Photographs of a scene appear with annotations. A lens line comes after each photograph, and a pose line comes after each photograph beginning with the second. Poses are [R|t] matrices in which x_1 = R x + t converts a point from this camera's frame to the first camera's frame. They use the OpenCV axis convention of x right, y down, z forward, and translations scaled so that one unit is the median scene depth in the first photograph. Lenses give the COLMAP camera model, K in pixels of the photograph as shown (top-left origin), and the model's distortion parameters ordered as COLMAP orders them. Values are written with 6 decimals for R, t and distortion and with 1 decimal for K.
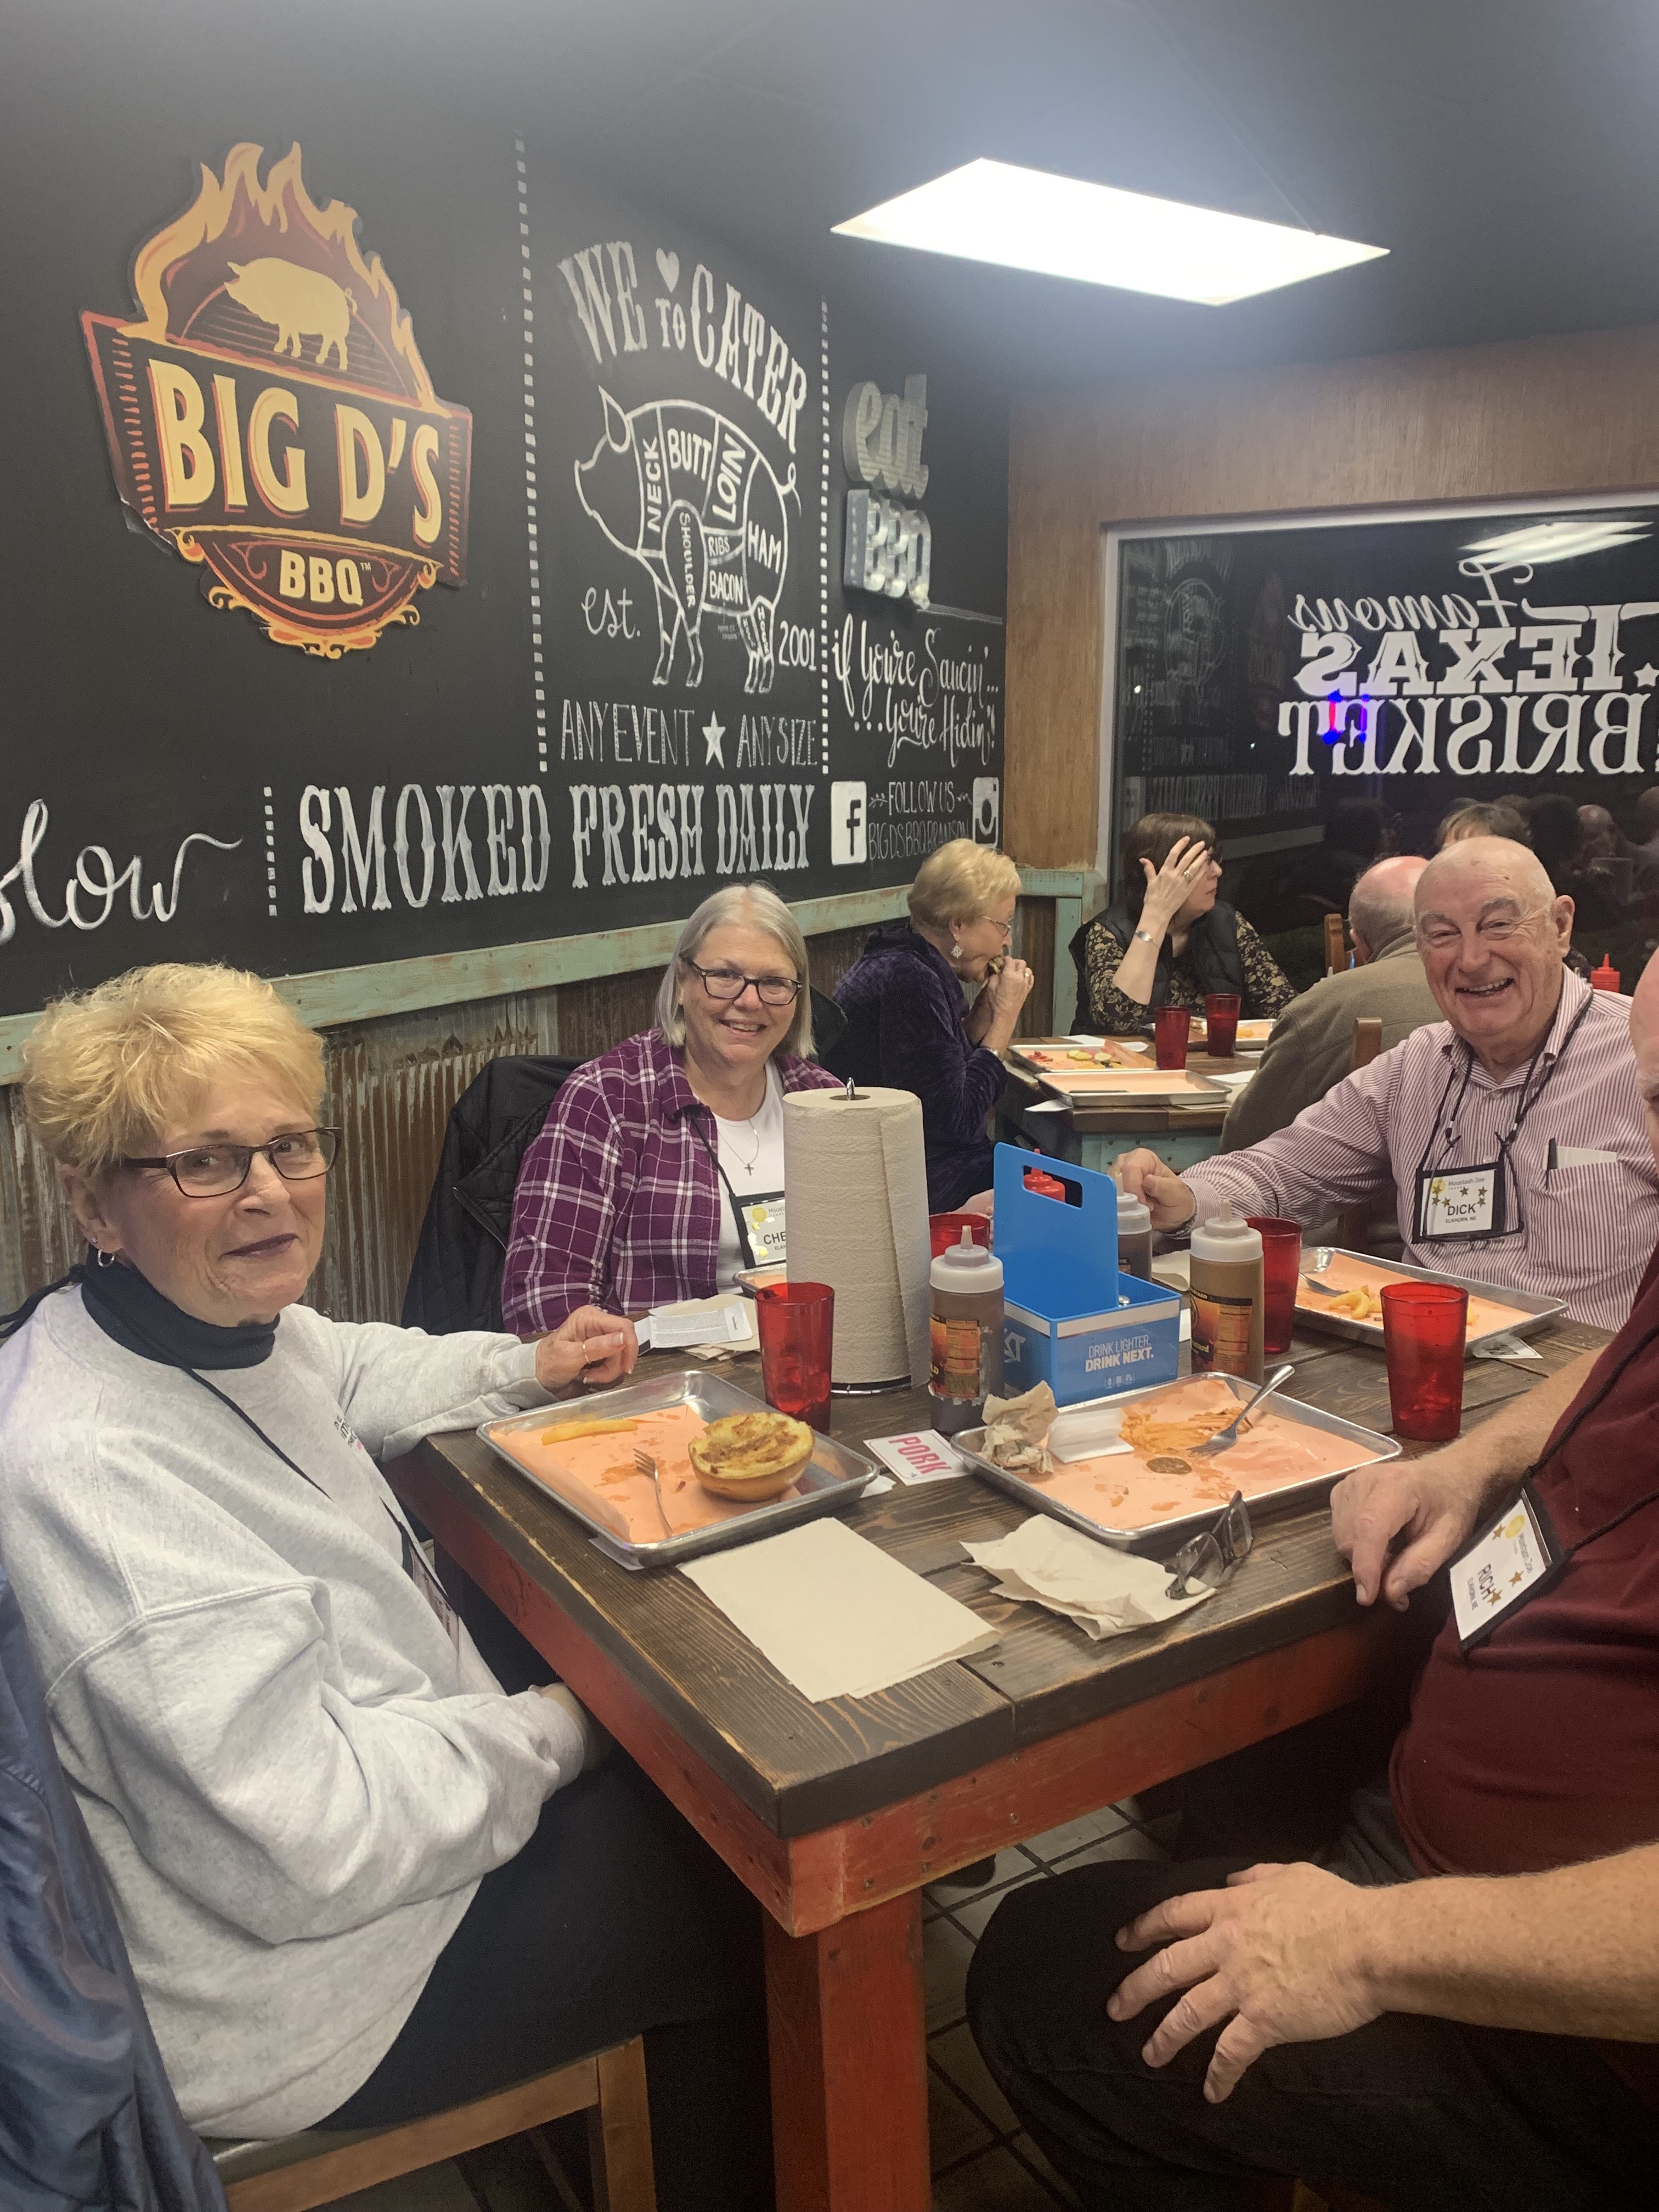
lens RADIAL K [[1666.9, 0, 766.9], [0, 1666.9, 1051.2], [0, 0, 1]] dist [0.013533, -0.015054]
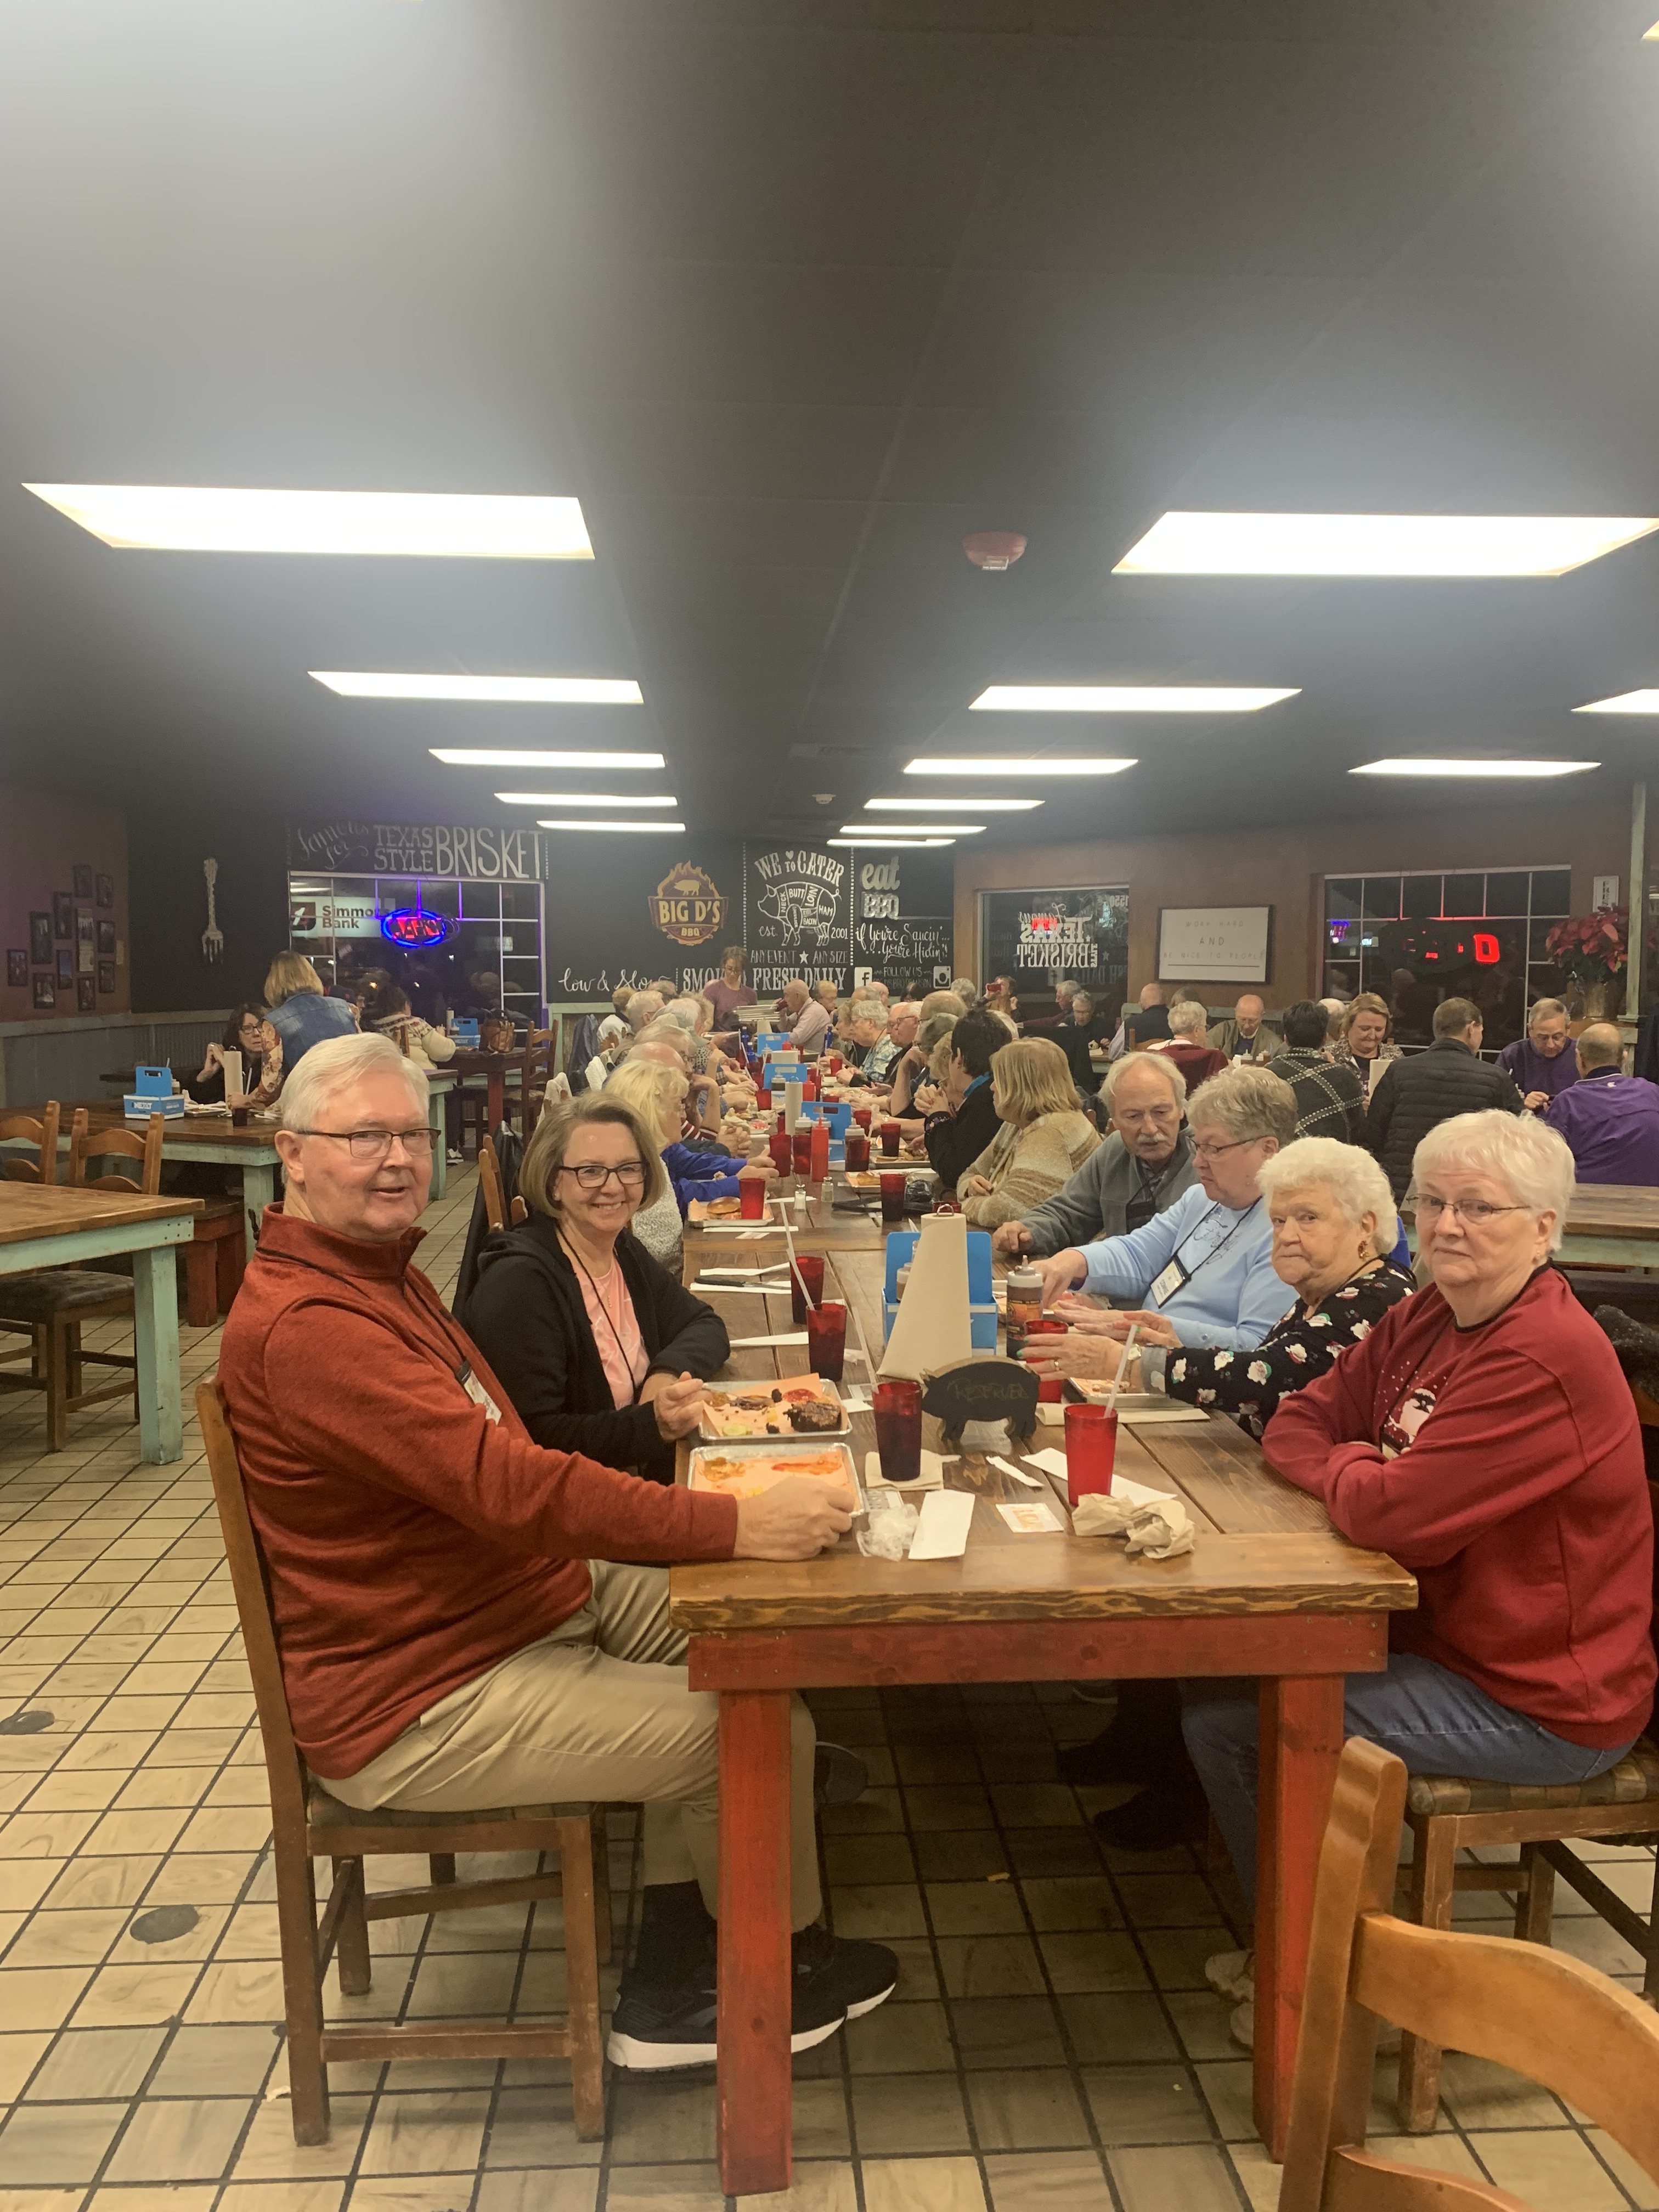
lens RADIAL K [[1666.9, 0, 816.5], [0, 1666.9, 1113.7], [0, 0, 1]] dist [0.013533, -0.015054]
pose [[0.886118, 0.049949, -0.460761, 2.013347], [-0.080379, 0.995672, -0.046646, 0.410463], [0.456437, 0.078370, 0.886298, -2.761014]]
